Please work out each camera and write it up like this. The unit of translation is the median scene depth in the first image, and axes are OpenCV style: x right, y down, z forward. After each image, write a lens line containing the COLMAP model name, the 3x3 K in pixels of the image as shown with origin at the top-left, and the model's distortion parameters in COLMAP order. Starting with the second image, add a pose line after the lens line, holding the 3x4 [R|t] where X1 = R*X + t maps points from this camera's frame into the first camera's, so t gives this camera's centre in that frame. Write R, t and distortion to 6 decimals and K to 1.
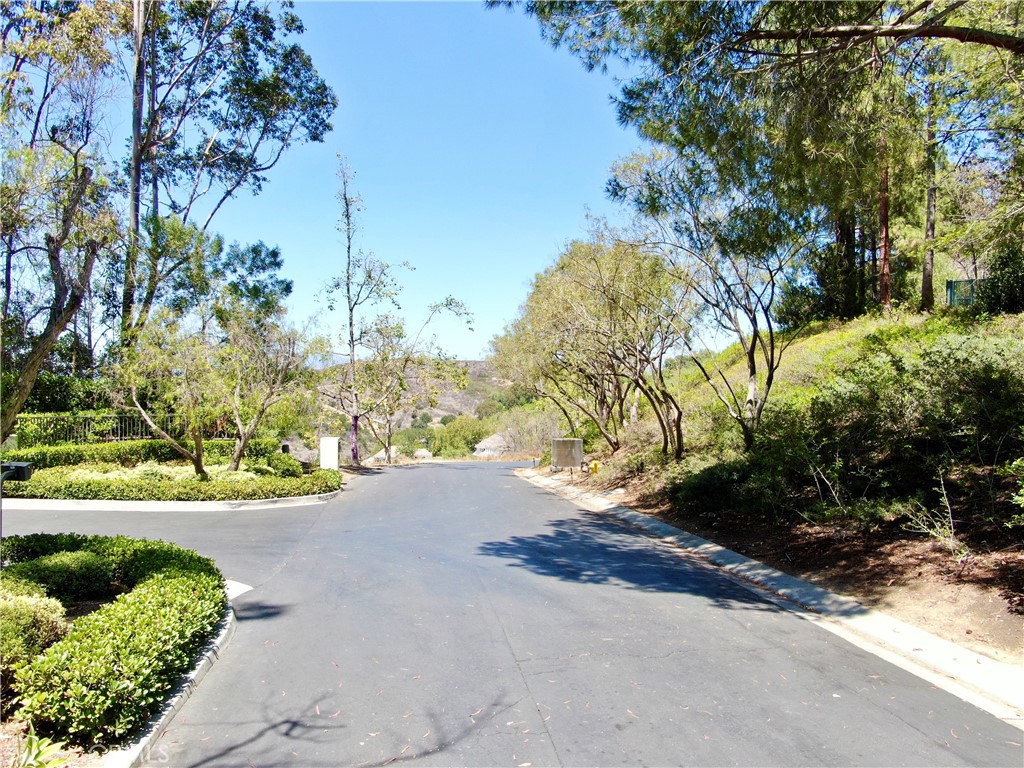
lens RADIAL K [[736.8, 0, 510.5], [0, 736.8, 383.9], [0, 0, 1]] dist [-0.018915, 0.006271]
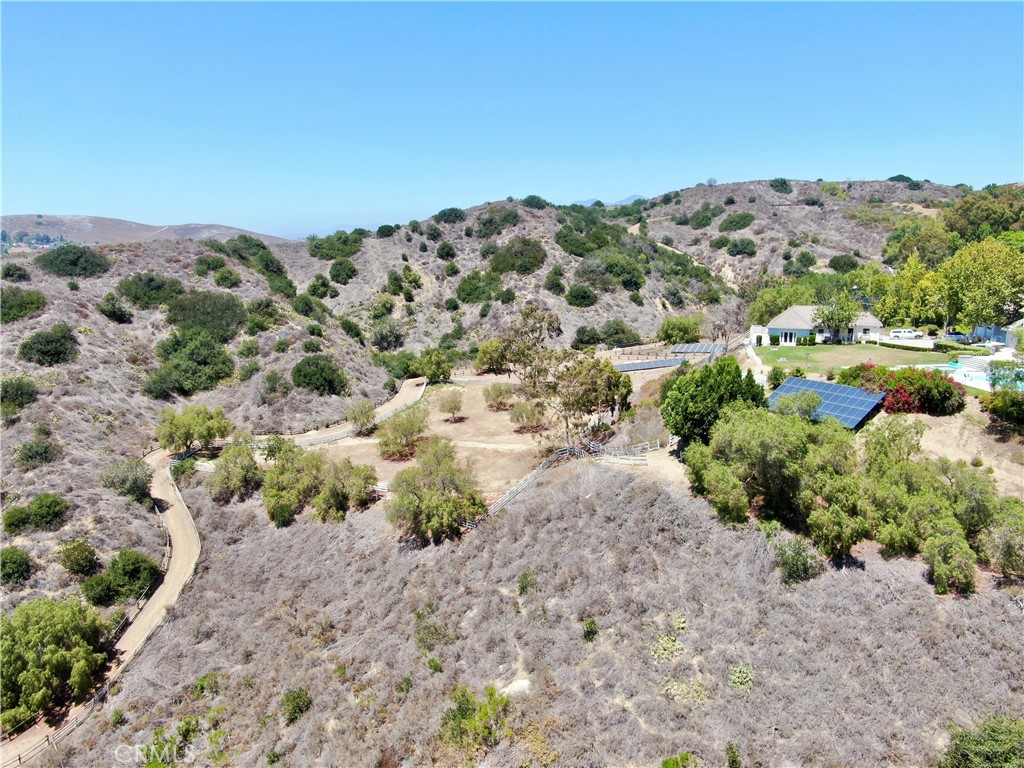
lens RADIAL K [[736.8, 0, 512.1], [0, 736.8, 385.2], [0, 0, 1]] dist [-0.018915, 0.006271]
pose [[0.913095, 0.062582, -0.402915, -0.081995], [0.020778, 0.979726, 0.199262, 0.019414], [0.407216, -0.190317, 0.893283, 0.269387]]
